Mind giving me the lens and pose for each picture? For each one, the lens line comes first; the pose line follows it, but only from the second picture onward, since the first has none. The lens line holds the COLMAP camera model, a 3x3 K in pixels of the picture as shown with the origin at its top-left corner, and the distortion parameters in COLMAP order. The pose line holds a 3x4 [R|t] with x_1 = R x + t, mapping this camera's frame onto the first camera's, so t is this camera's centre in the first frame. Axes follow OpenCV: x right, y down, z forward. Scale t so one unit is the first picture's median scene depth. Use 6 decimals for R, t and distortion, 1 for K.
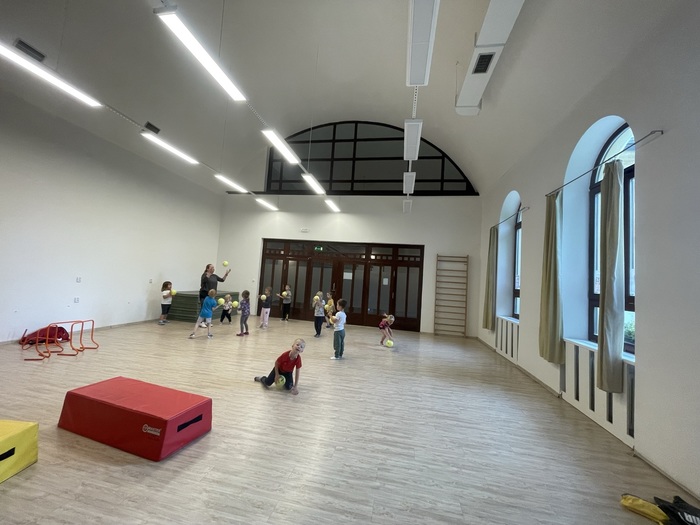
lens RADIAL K [[279.0, 0, 346.4], [0, 279.0, 264.6], [0, 0, 1]] dist [0.000520, 0.000007]
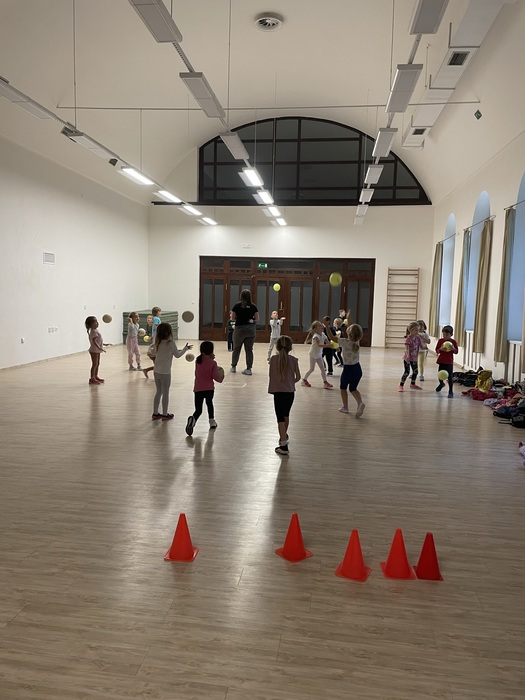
lens RADIAL K [[498.4, 0, 262.5], [0, 498.4, 350.0], [0, 0, 1]] dist [0.075359, -0.092212]
pose [[0.997786, -0.045132, 0.048848, -0.204723], [0.037431, 0.988209, 0.148463, -0.028486], [-0.054972, -0.146306, 0.987711, -0.718031]]
